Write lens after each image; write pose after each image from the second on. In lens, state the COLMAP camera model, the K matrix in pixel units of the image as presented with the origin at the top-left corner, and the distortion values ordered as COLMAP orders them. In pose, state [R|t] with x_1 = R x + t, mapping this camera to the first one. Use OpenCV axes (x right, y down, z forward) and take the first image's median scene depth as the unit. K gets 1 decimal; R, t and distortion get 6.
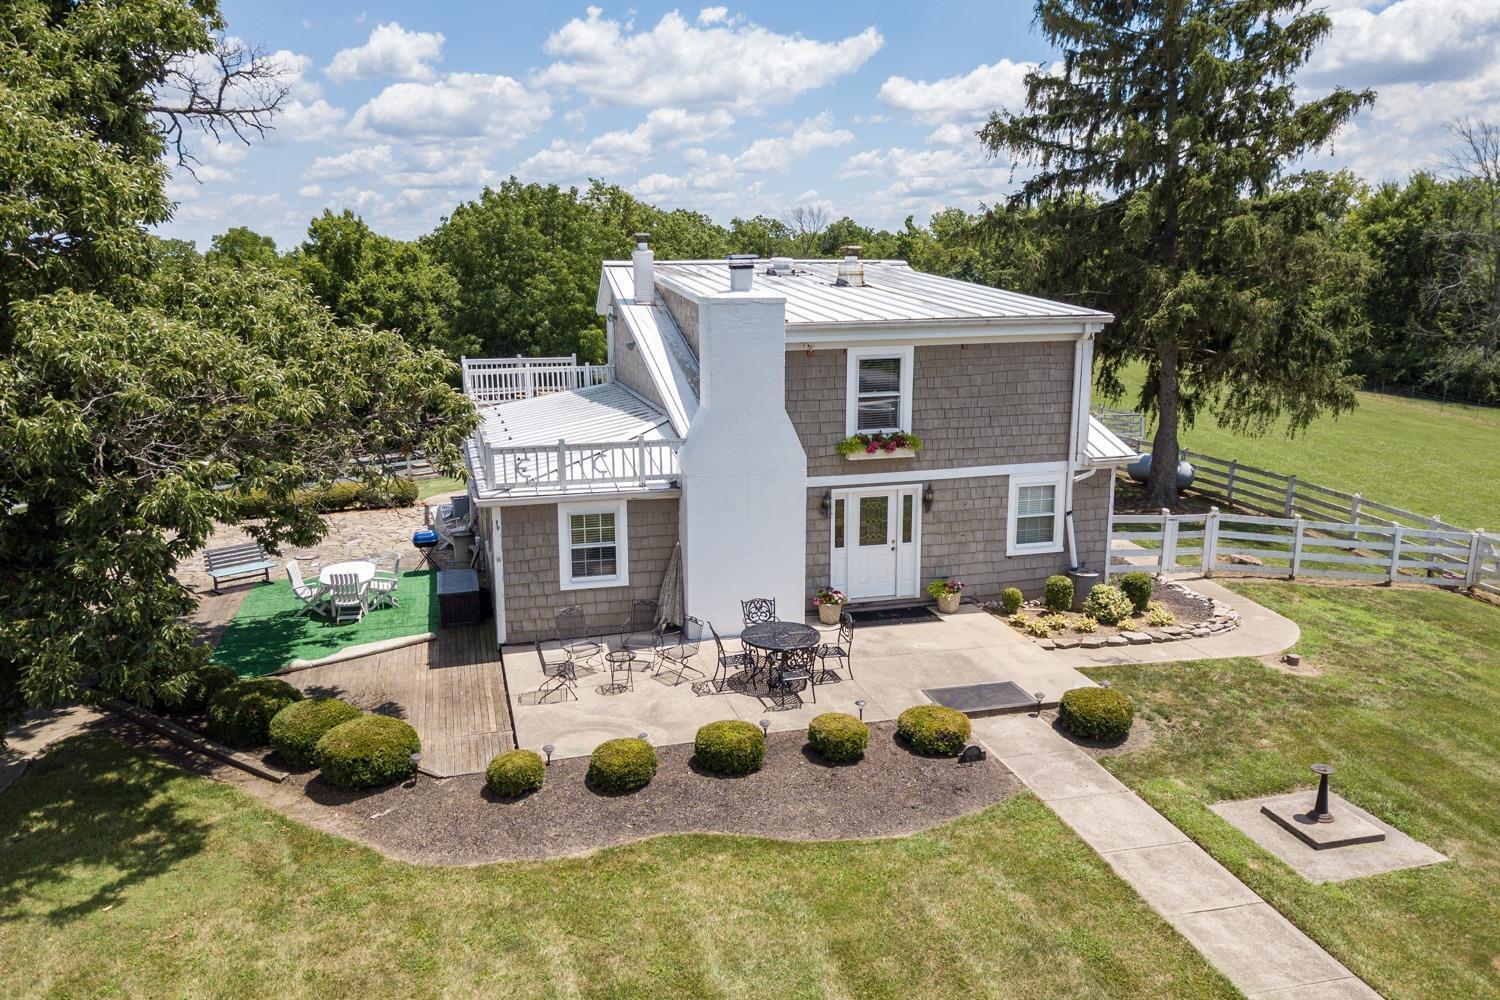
lens RADIAL K [[1153.4, 0, 750.0], [0, 1153.4, 500.0], [0, 0, 1]] dist [0.012868, 0.002266]
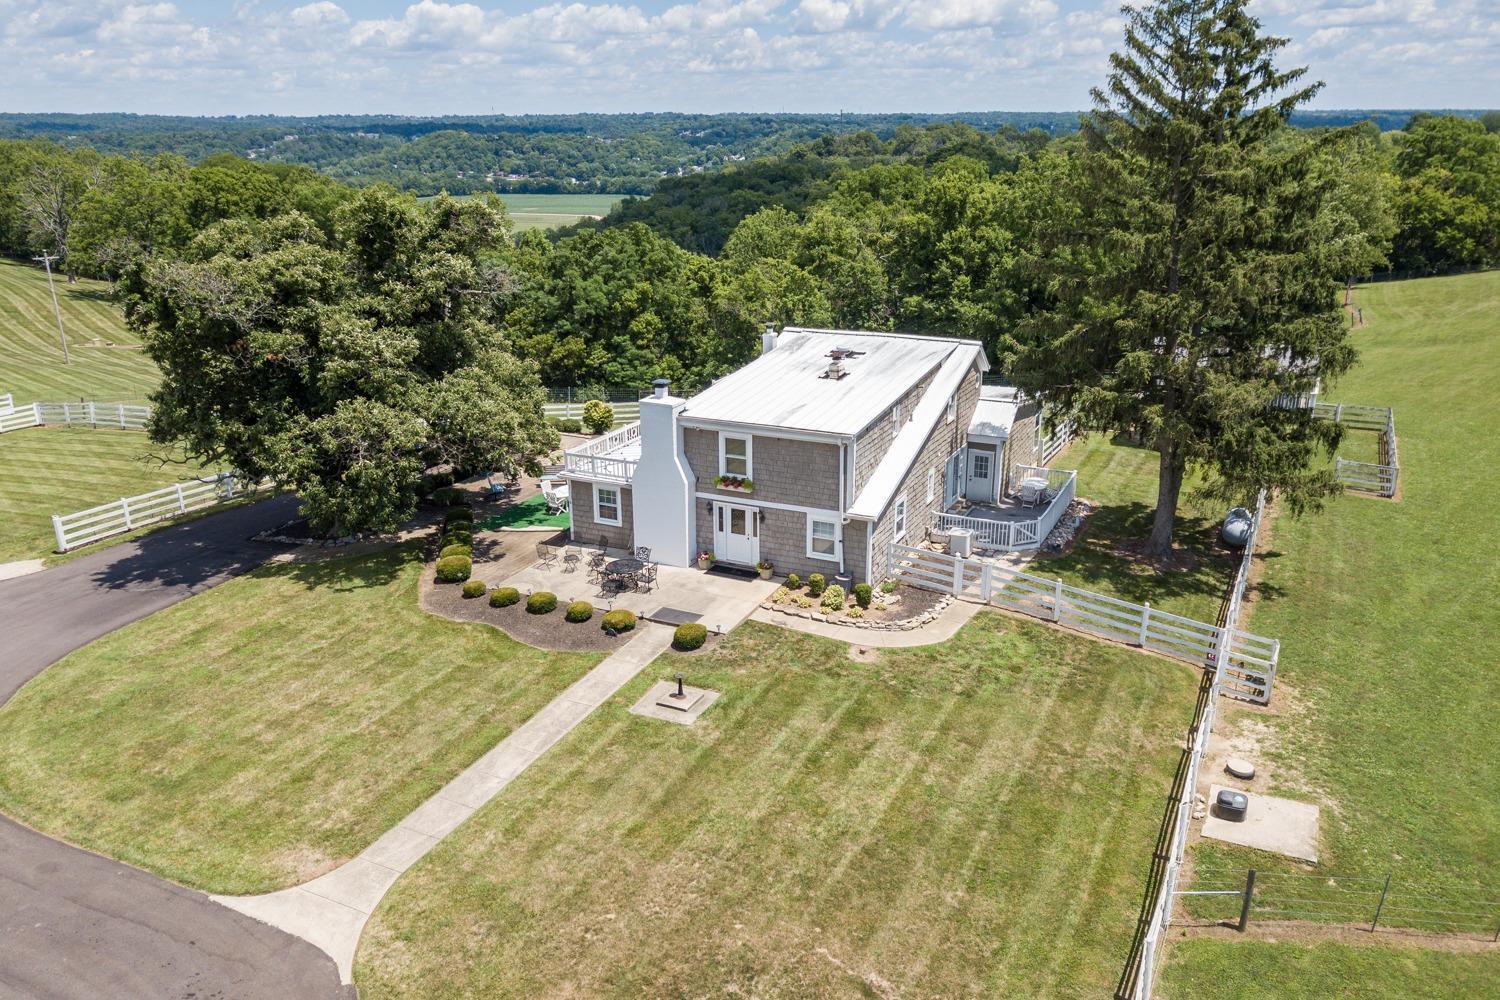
lens RADIAL K [[1153.4, 0, 750.0], [0, 1153.4, 500.0], [0, 0, 1]] dist [0.012868, 0.002266]
pose [[0.752518, 0.204655, -0.625965, 1.339690], [-0.128149, 0.977825, 0.165636, -0.341922], [0.645983, -0.044428, 0.762058, -0.424201]]
